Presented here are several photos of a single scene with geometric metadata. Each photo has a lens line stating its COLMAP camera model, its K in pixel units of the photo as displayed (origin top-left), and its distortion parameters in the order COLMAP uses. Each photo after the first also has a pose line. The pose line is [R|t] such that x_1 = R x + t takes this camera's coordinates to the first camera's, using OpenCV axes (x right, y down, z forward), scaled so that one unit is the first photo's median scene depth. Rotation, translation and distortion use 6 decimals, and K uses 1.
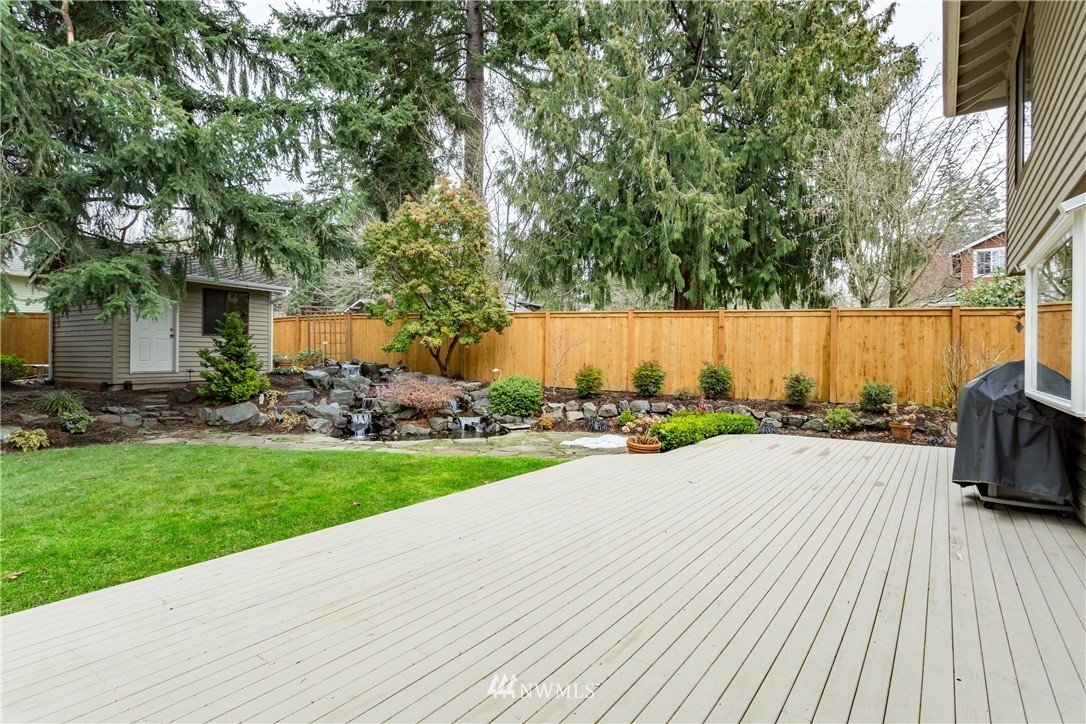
lens RADIAL K [[548.1, 0, 543.0], [0, 548.1, 362.0], [0, 0, 1]] dist [0.000860, 0.001260]
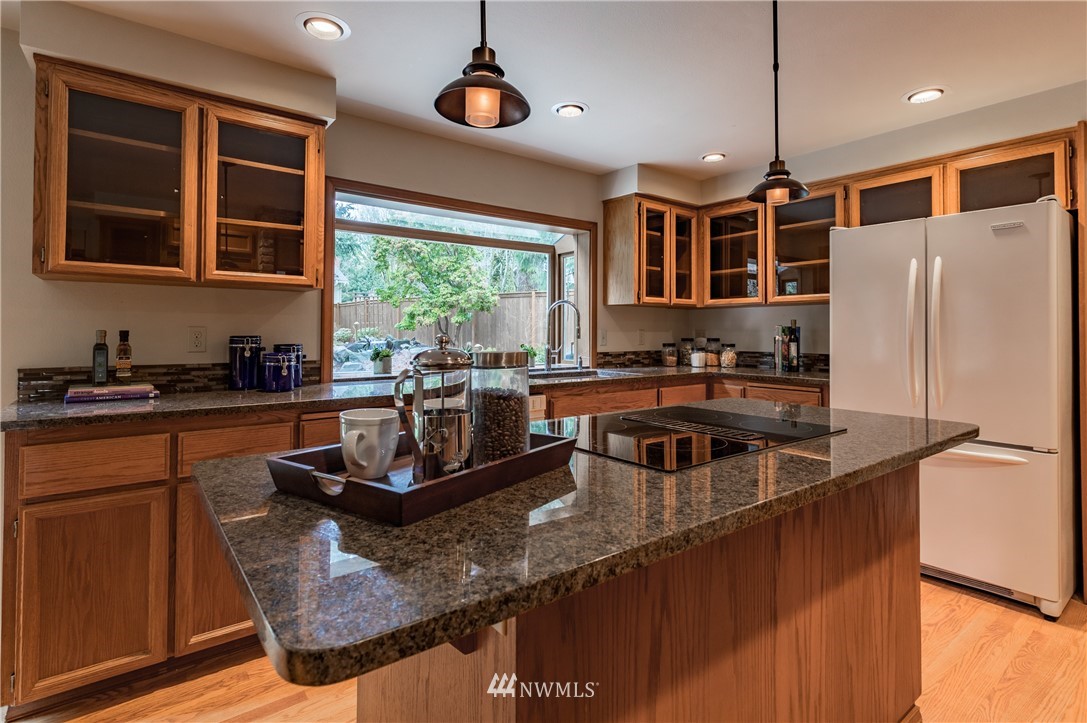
lens RADIAL K [[544.0, 0, 545.0], [0, 544.0, 323.2], [0, 0, 1]] dist [0.003259, 0.000661]
pose [[0.957643, -0.013713, -0.287632, 0.411026], [0.006727, 0.999658, -0.025263, -0.001601], [0.287880, 0.022258, 0.957408, -0.025517]]
